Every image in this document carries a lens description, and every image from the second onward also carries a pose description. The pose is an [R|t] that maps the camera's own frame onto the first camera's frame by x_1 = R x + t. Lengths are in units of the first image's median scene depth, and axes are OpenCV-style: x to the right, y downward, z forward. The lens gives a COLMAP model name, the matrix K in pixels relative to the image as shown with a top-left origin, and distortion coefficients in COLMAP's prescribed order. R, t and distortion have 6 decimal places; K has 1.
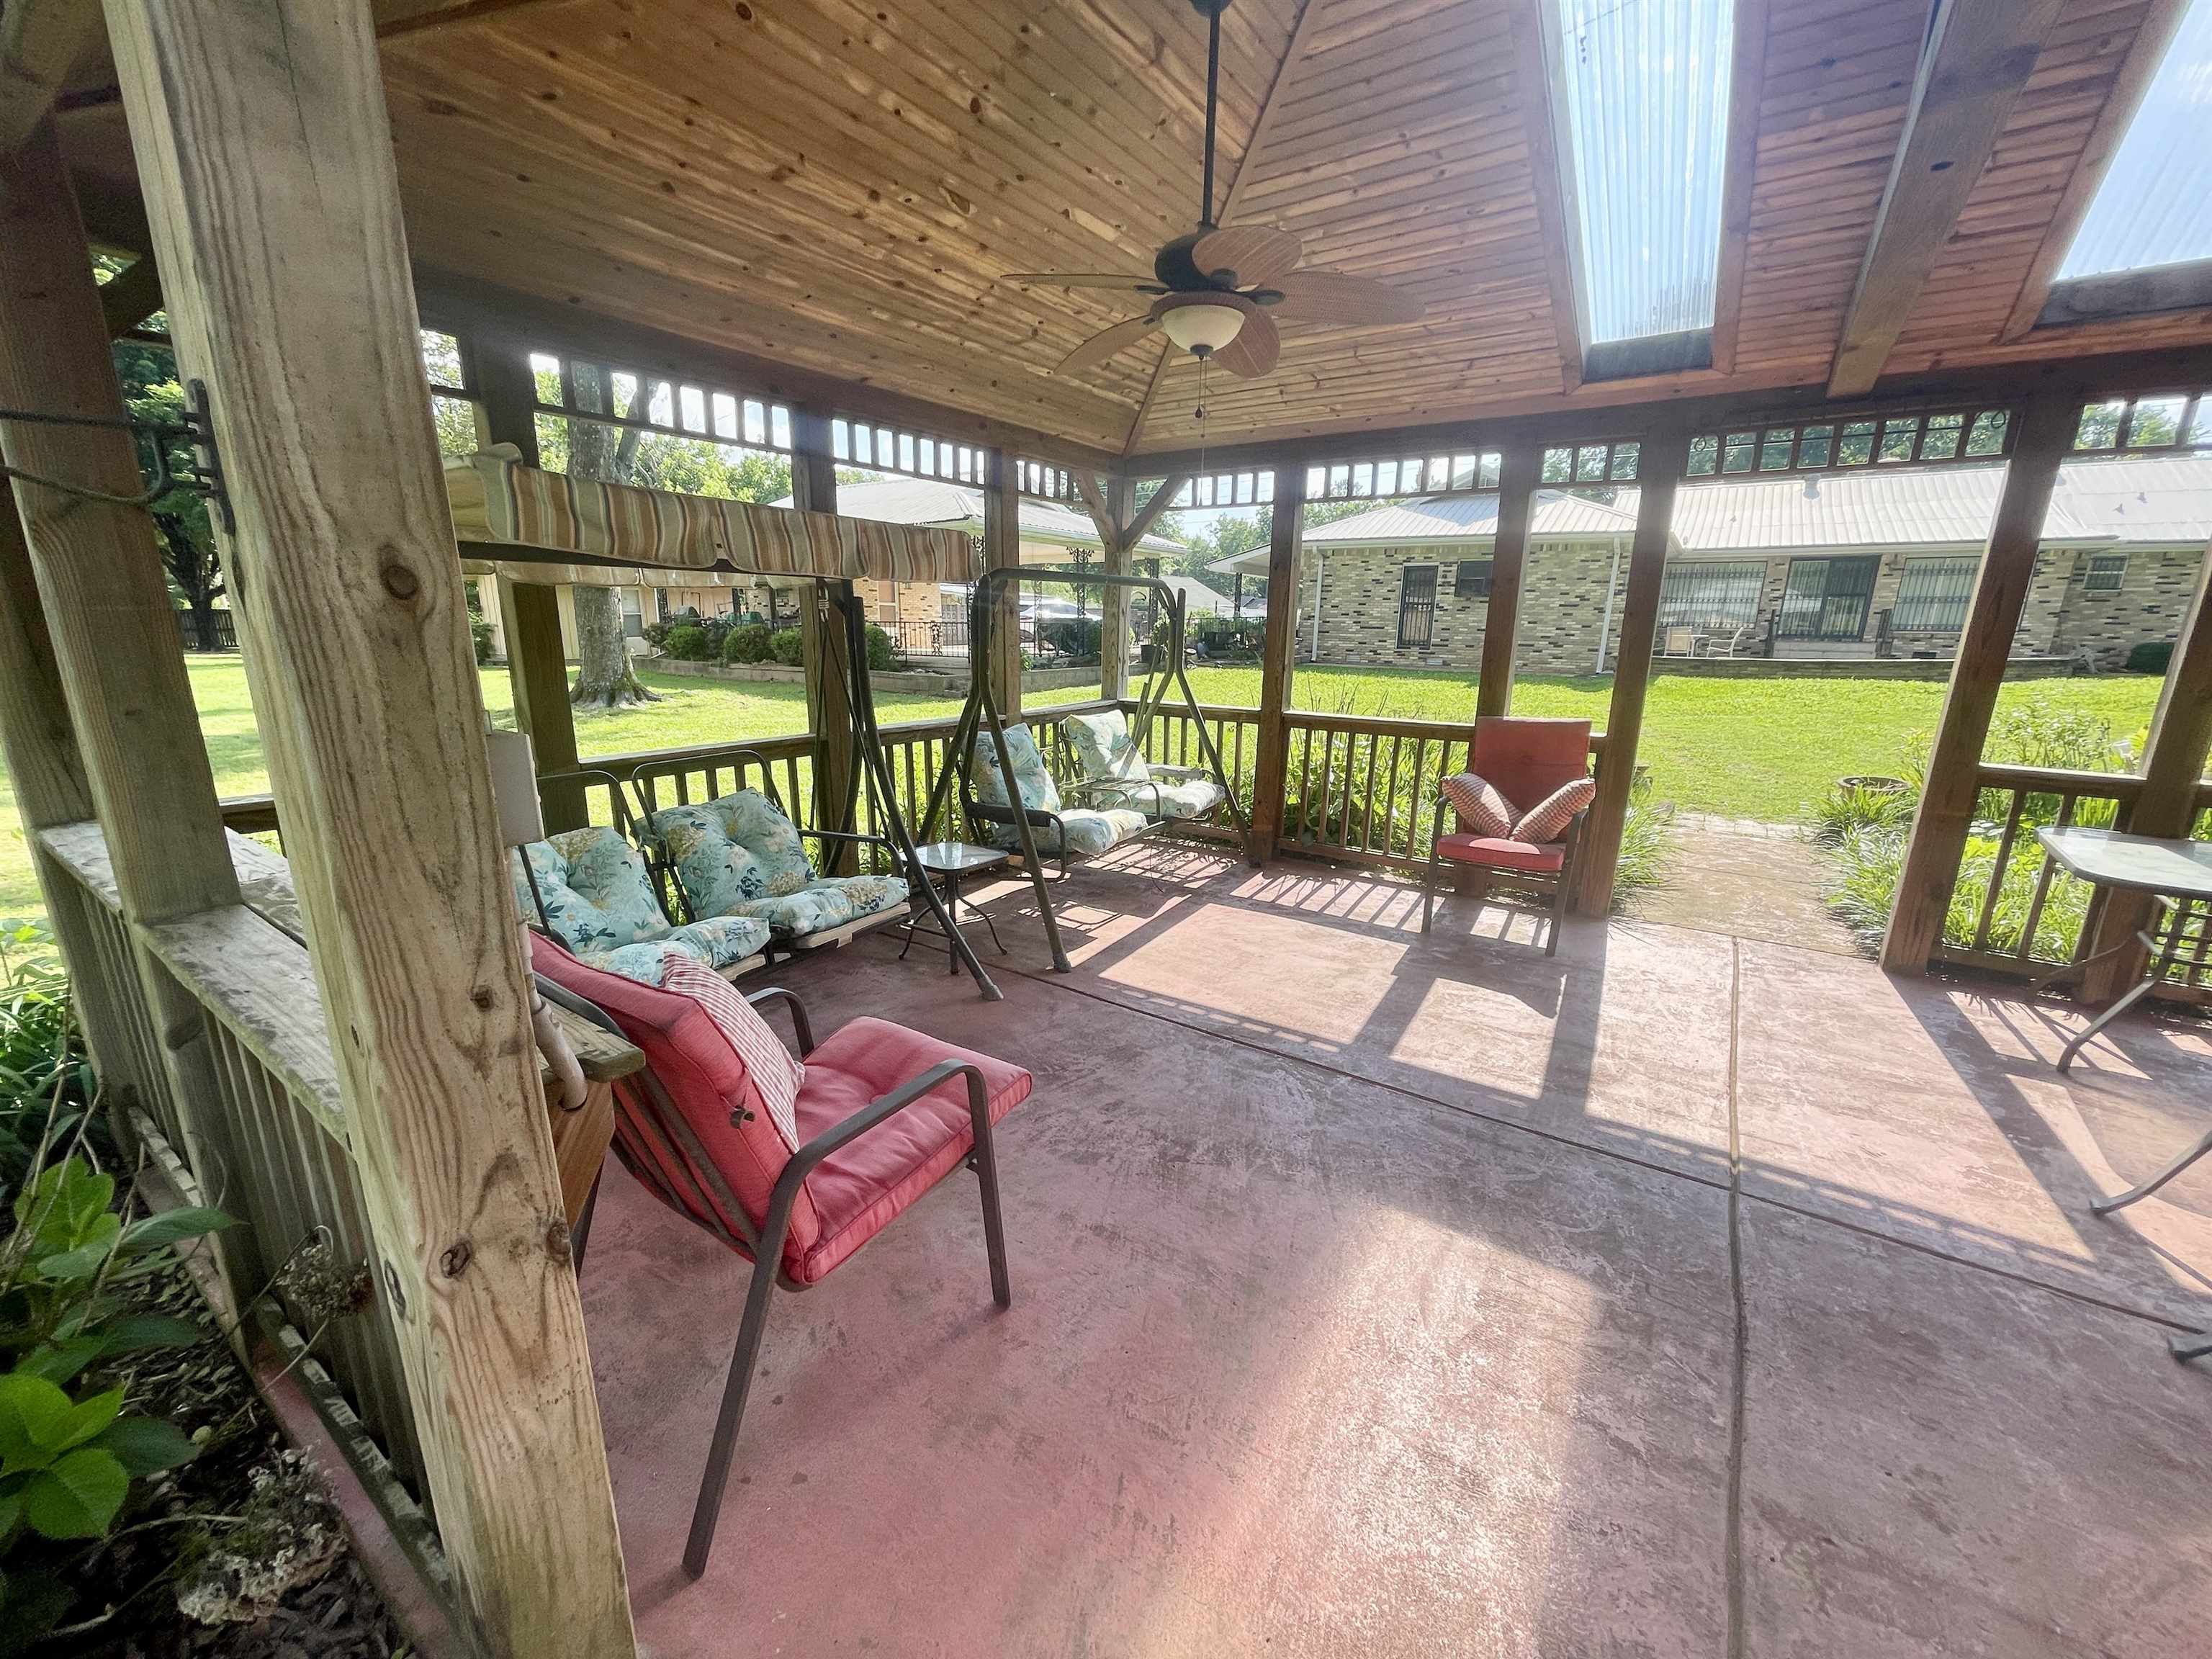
lens RADIAL K [[891.4, 0, 1099.9], [0, 891.4, 837.9], [0, 0, 1]] dist [-0.011688, 0.007844]
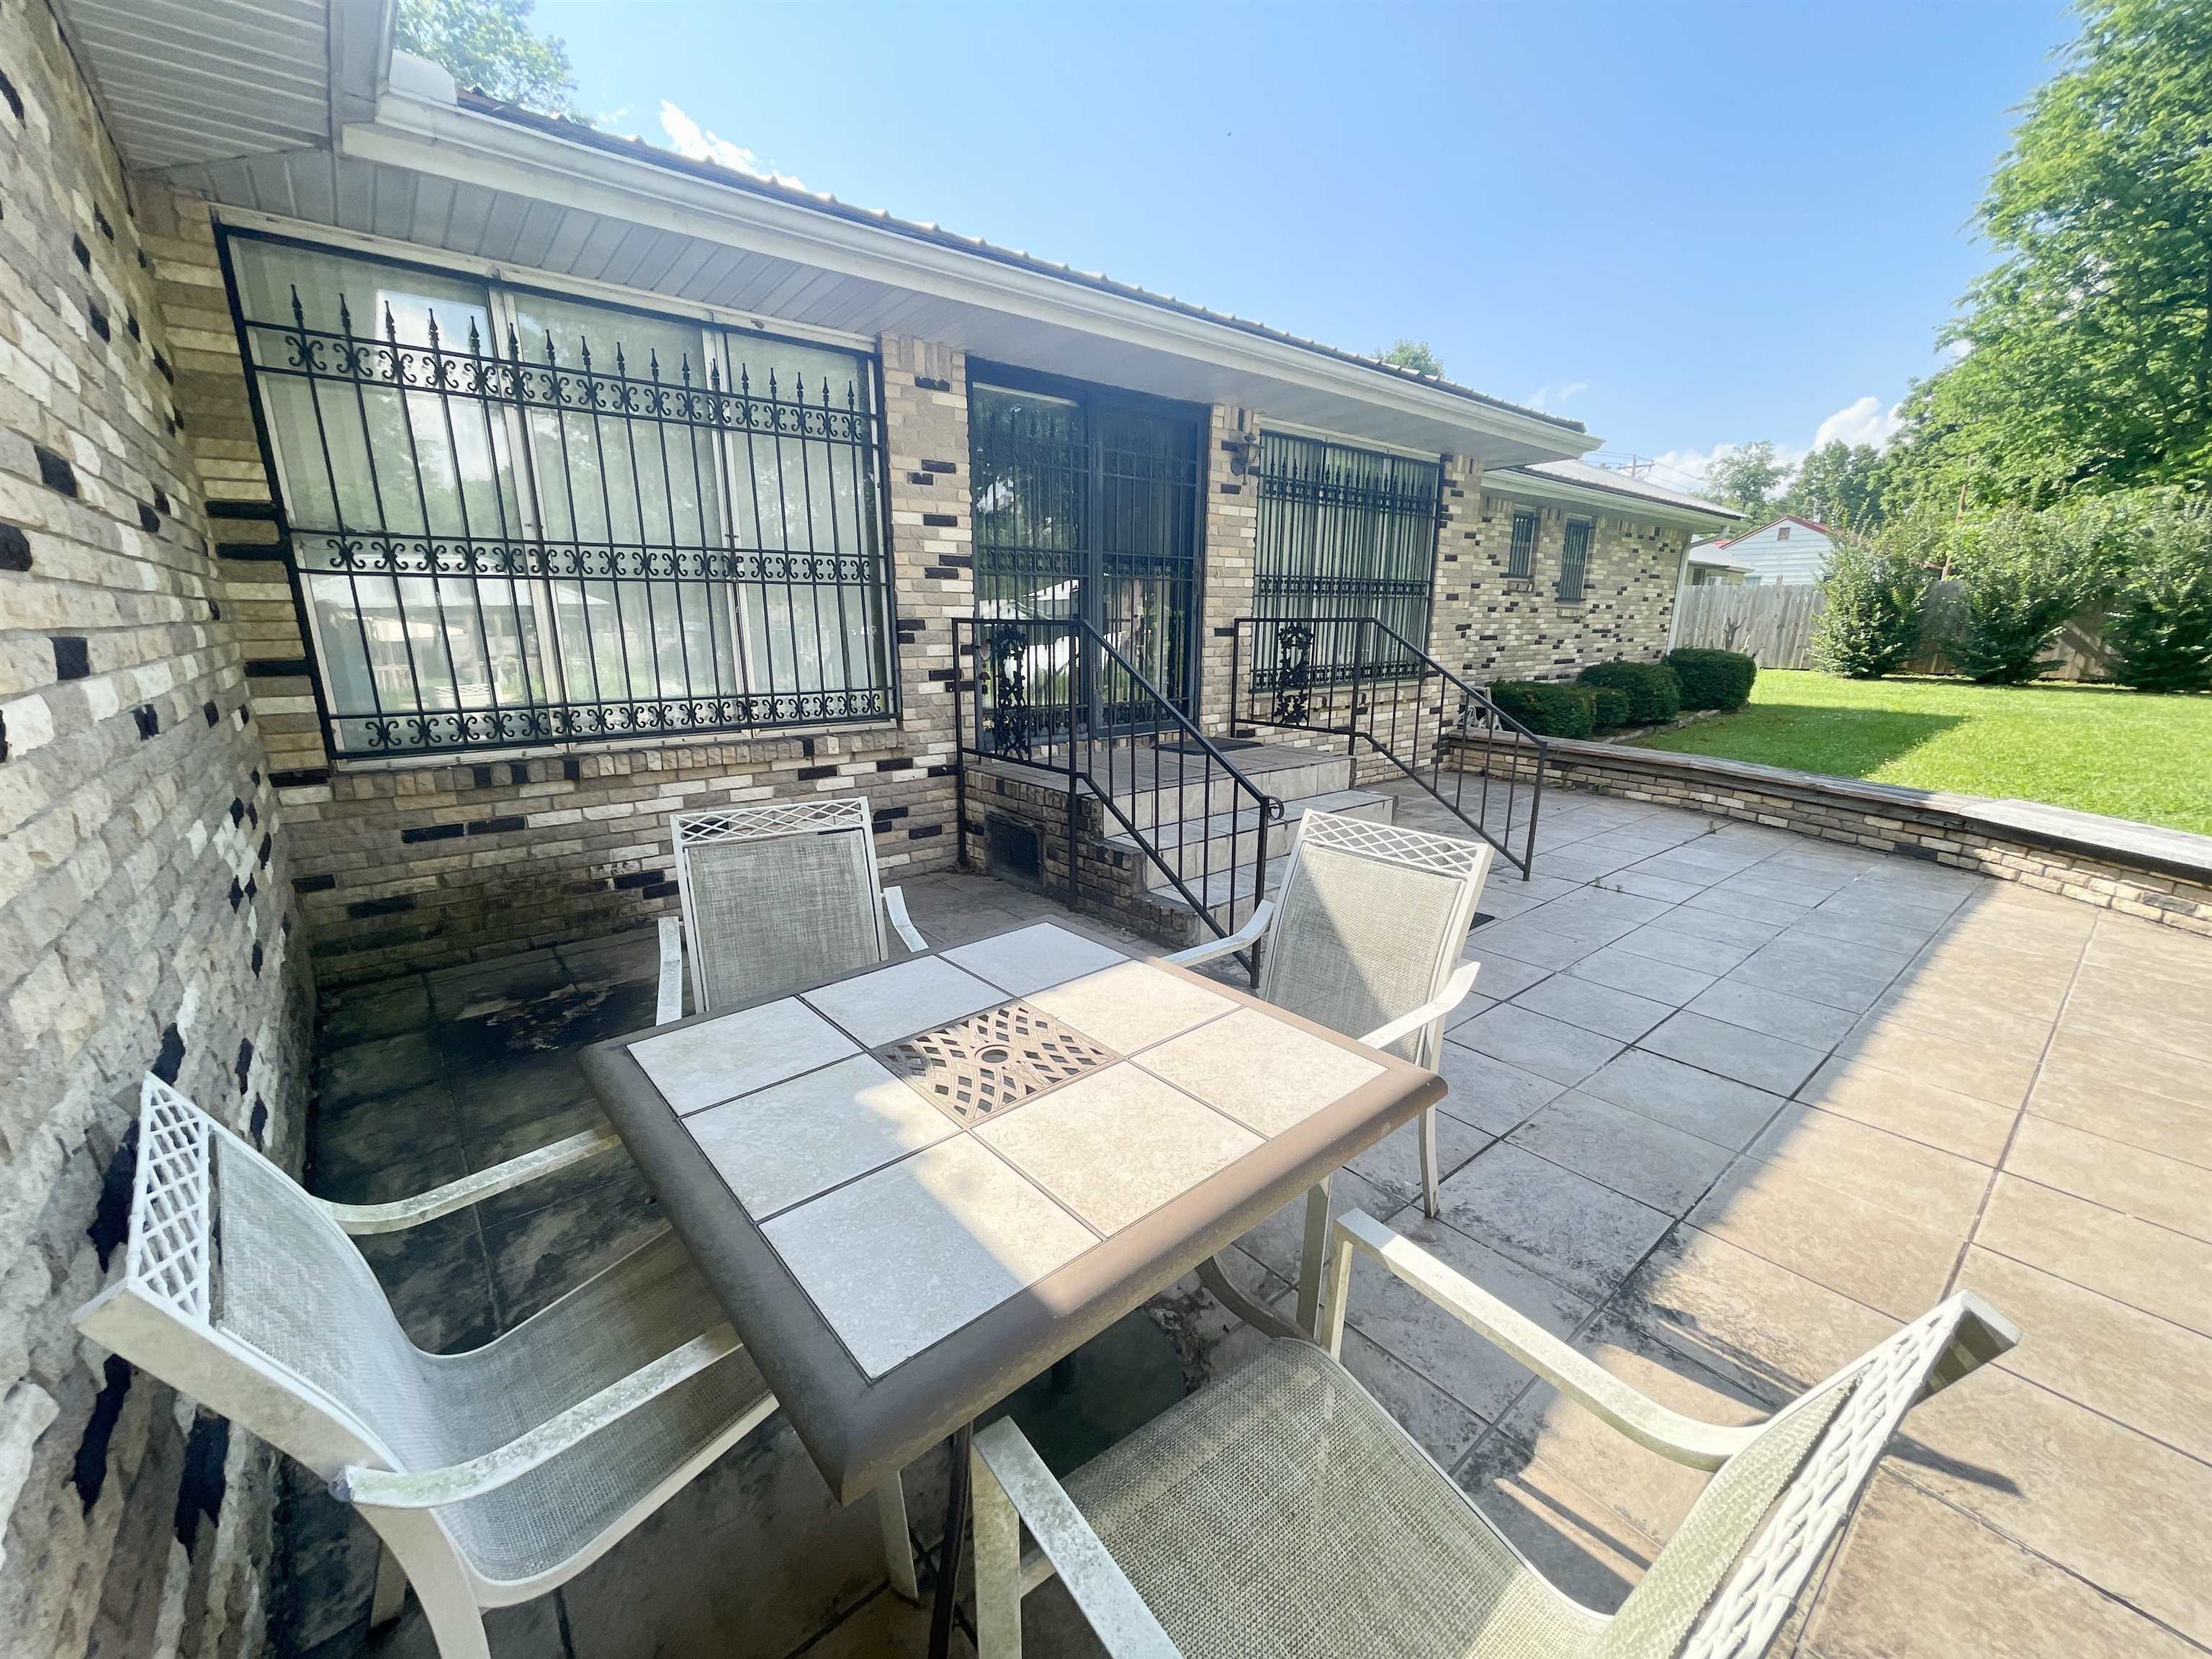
lens RADIAL K [[884.2, 0, 1095.5], [0, 884.2, 836.9], [0, 0, 1]] dist [-0.001307, -0.000163]
pose [[0.264943, -0.249672, 0.931380, 4.733273], [0.223942, 0.955420, 0.192413, -2.009406], [-0.937899, 0.157597, 0.309044, 7.613086]]
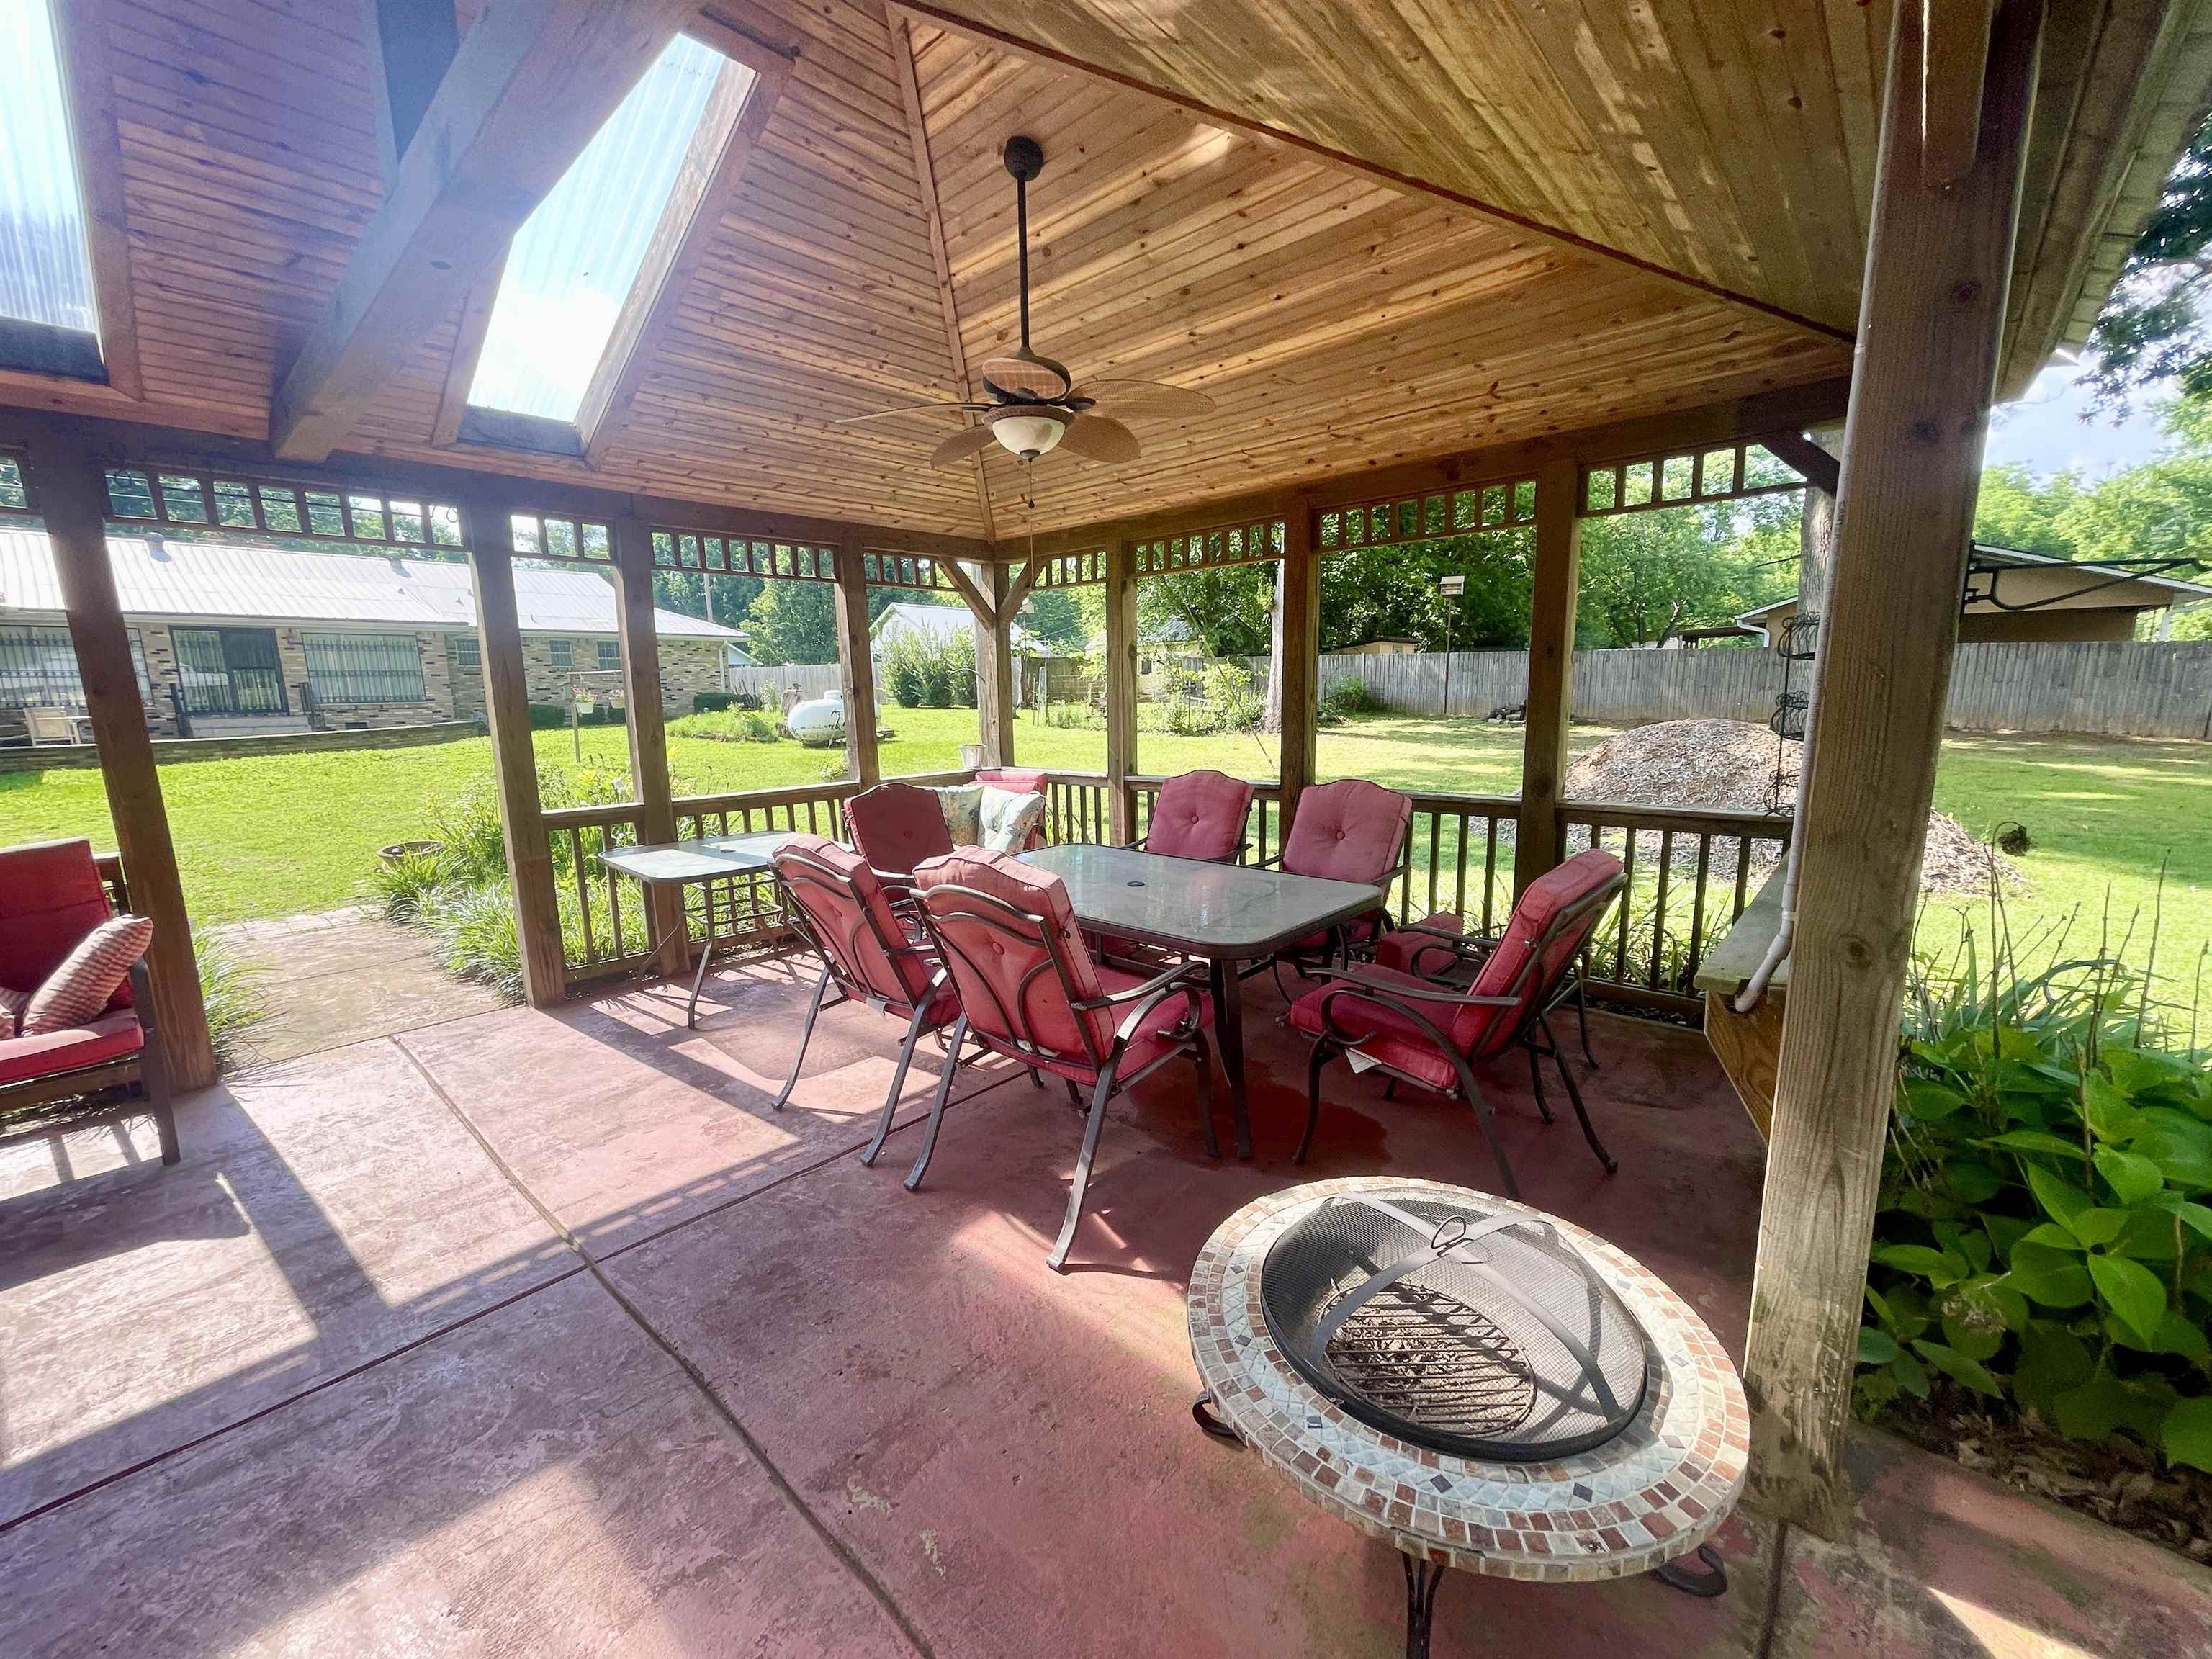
lens RADIAL K [[891.4, 0, 1099.9], [0, 891.4, 837.9], [0, 0, 1]] dist [-0.011688, 0.007844]
pose [[0.123751, -0.180130, 0.975827, -0.058291], [0.256226, 0.955839, 0.143947, -0.033434], [-0.958663, 0.232219, 0.164440, 0.126788]]
